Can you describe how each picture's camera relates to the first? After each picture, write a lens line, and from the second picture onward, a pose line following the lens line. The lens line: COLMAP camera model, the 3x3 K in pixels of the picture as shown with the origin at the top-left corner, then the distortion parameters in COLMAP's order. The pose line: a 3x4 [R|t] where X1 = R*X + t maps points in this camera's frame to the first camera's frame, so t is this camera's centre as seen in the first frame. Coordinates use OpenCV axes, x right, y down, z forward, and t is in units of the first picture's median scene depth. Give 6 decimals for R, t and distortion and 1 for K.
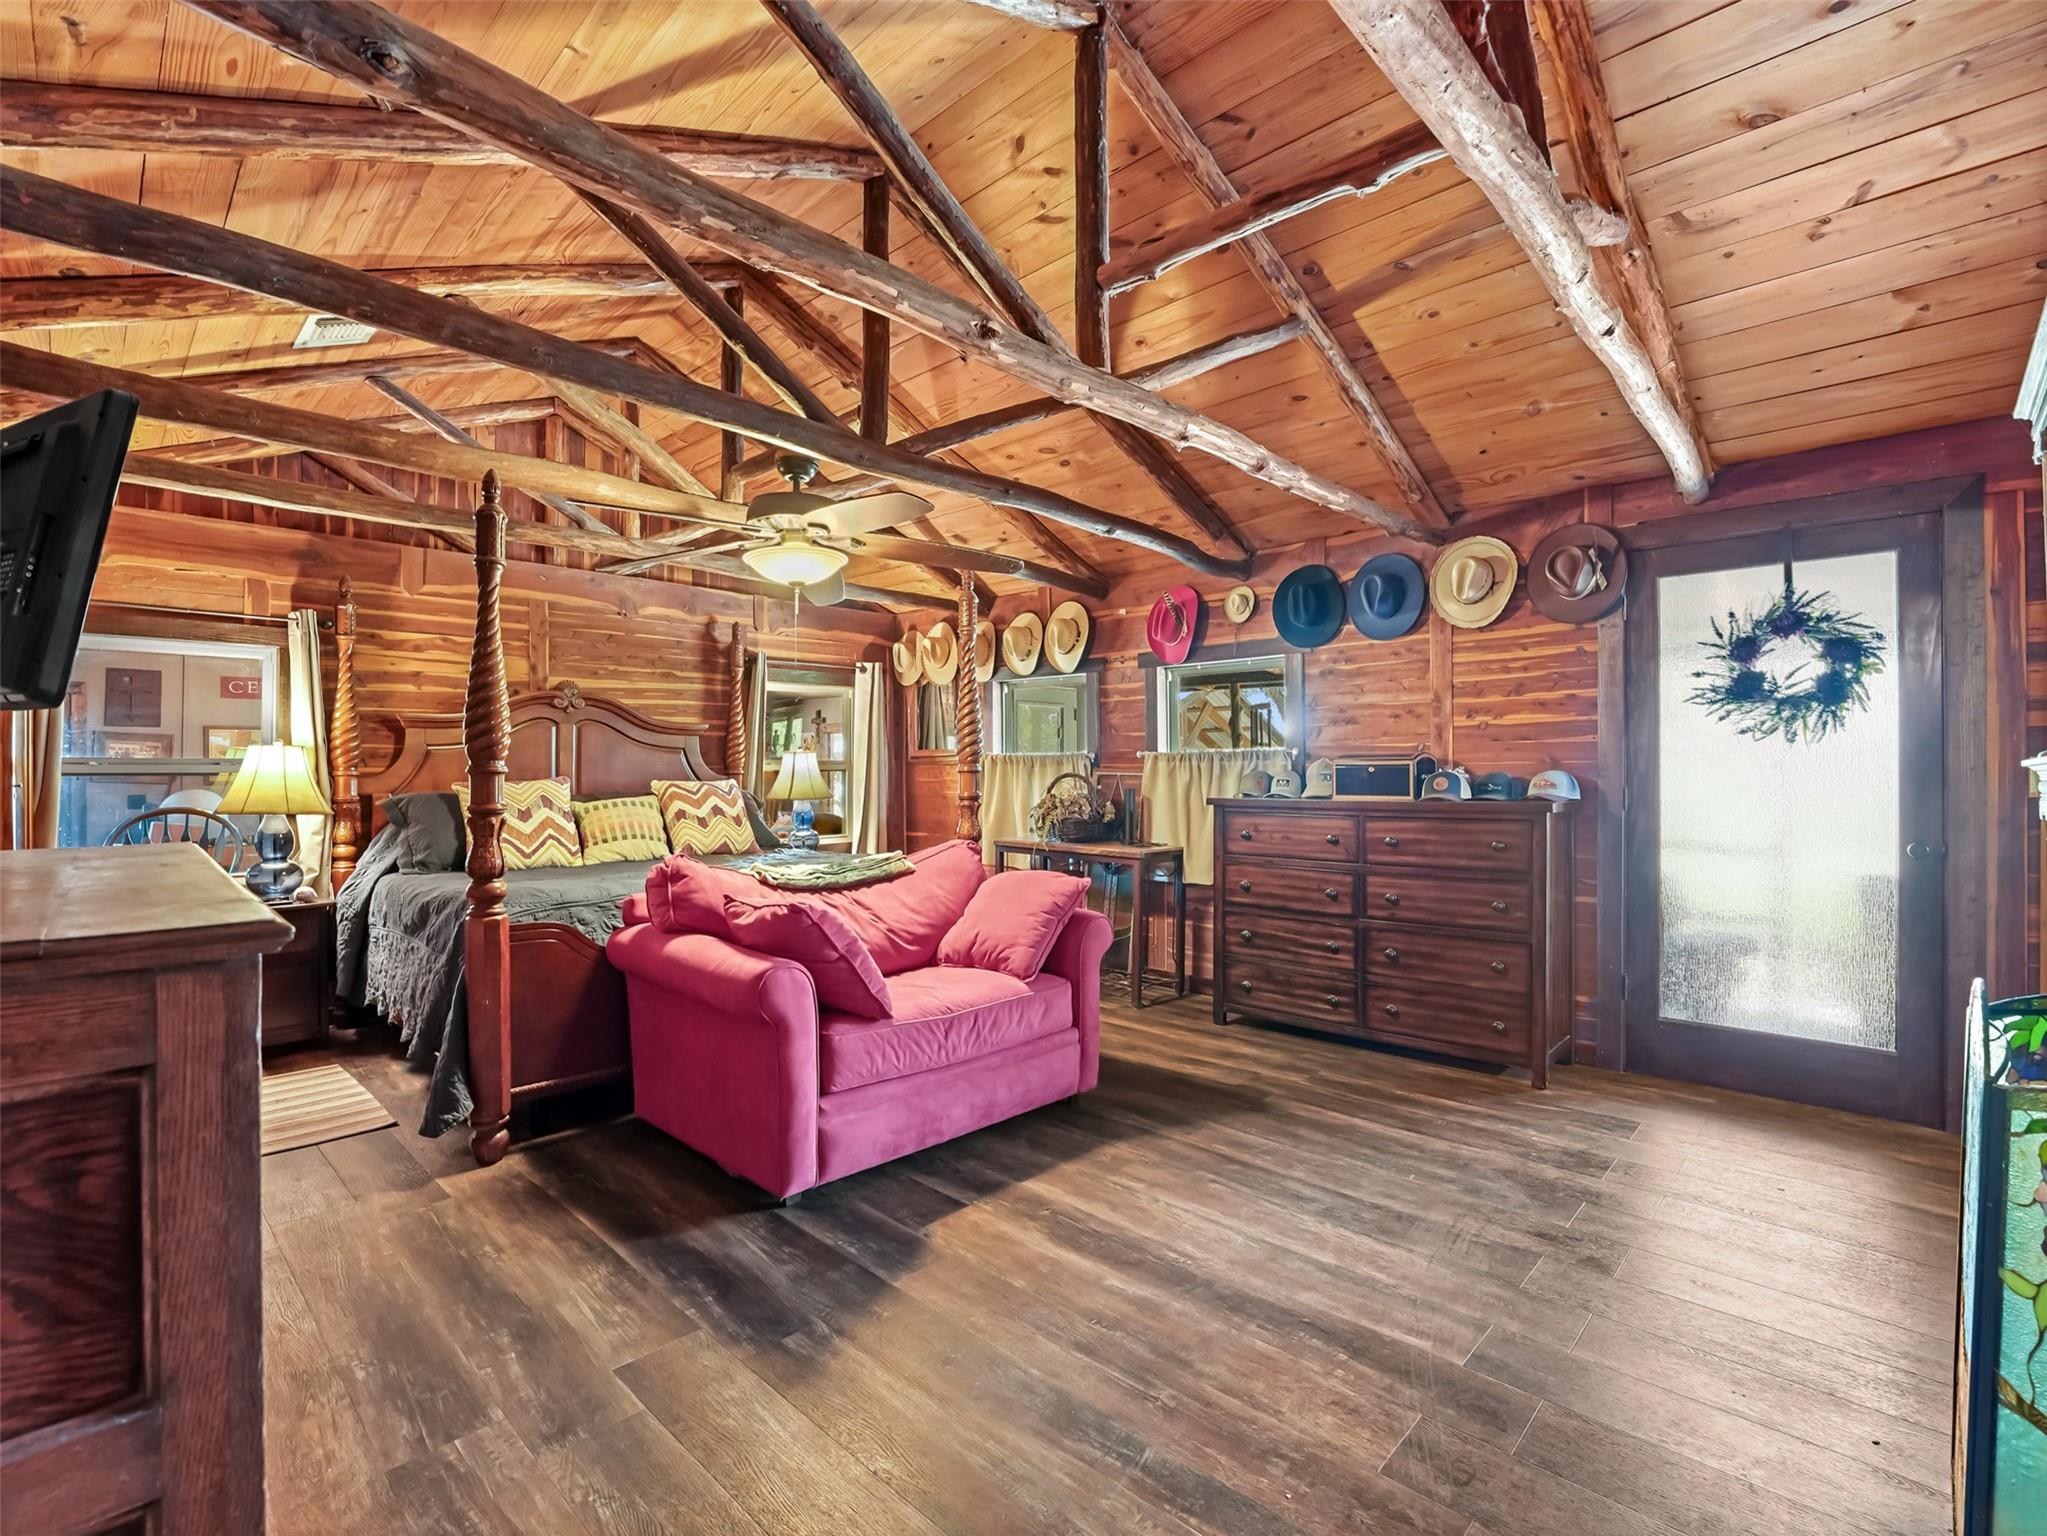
lens RADIAL K [[926.1, 0, 1028.1], [0, 926.1, 774.2], [0, 0, 1]] dist [0.000410, -0.000742]
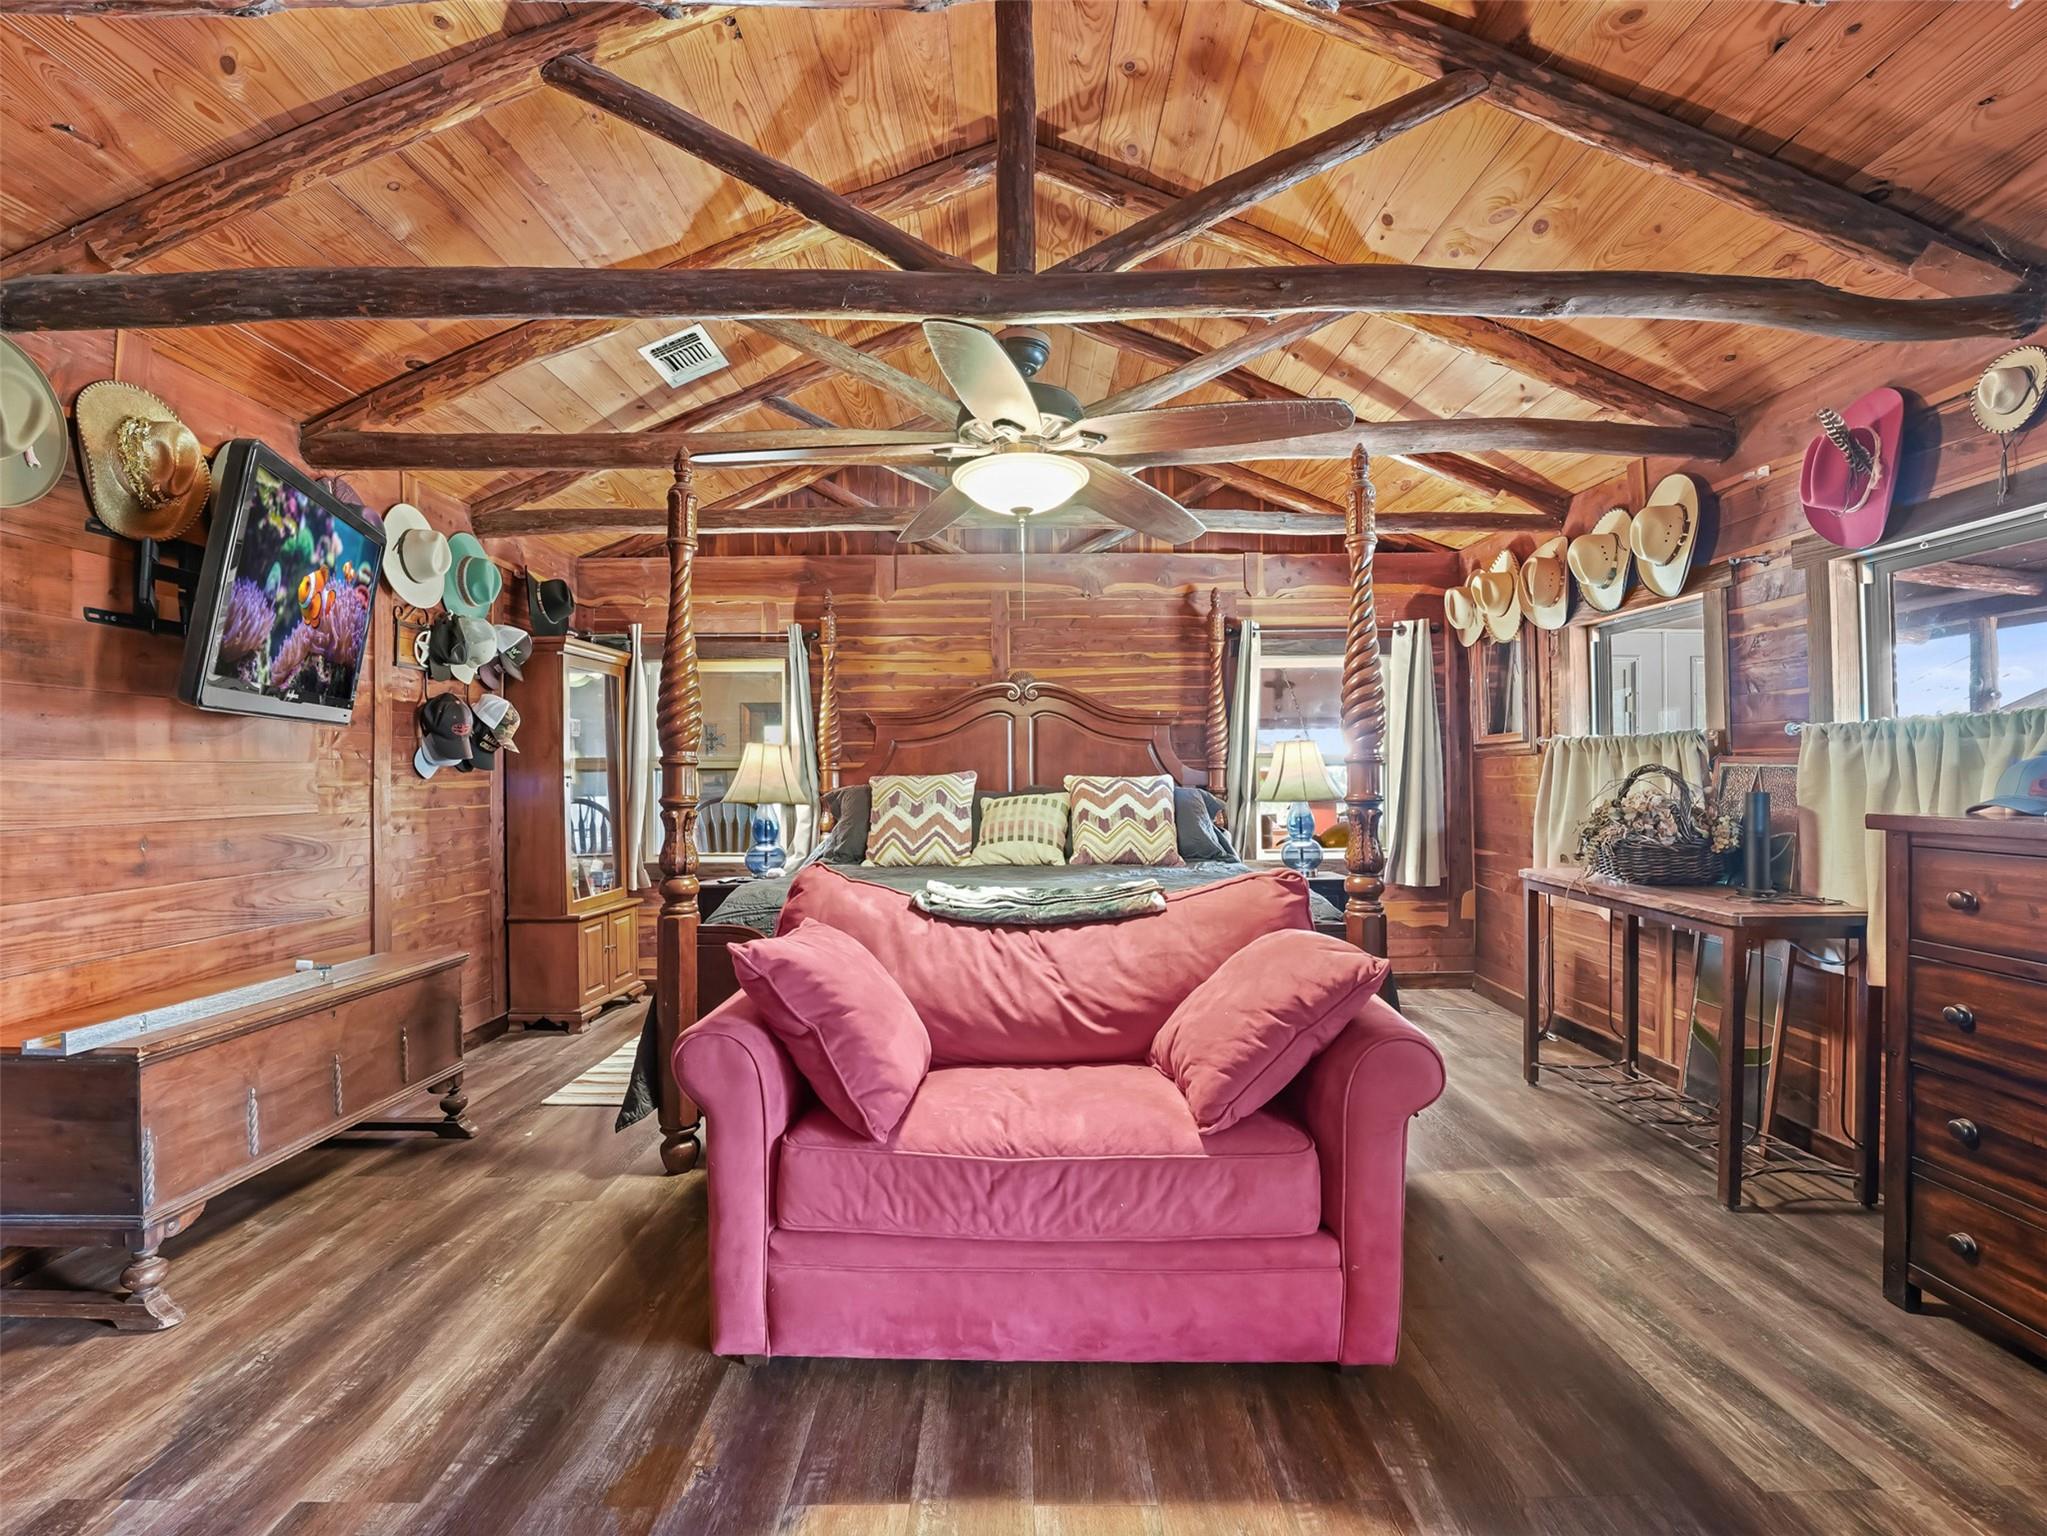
lens RADIAL K [[946.5, 0, 1023.5], [0, 946.5, 768.0], [0, 0, 1]] dist [-0.018698, 0.000439]
pose [[0.700355, -0.003700, -0.713785, 0.220323], [-0.000417, 0.999984, -0.005593, 0.004871], [0.713794, 0.004215, 0.700343, 0.348096]]
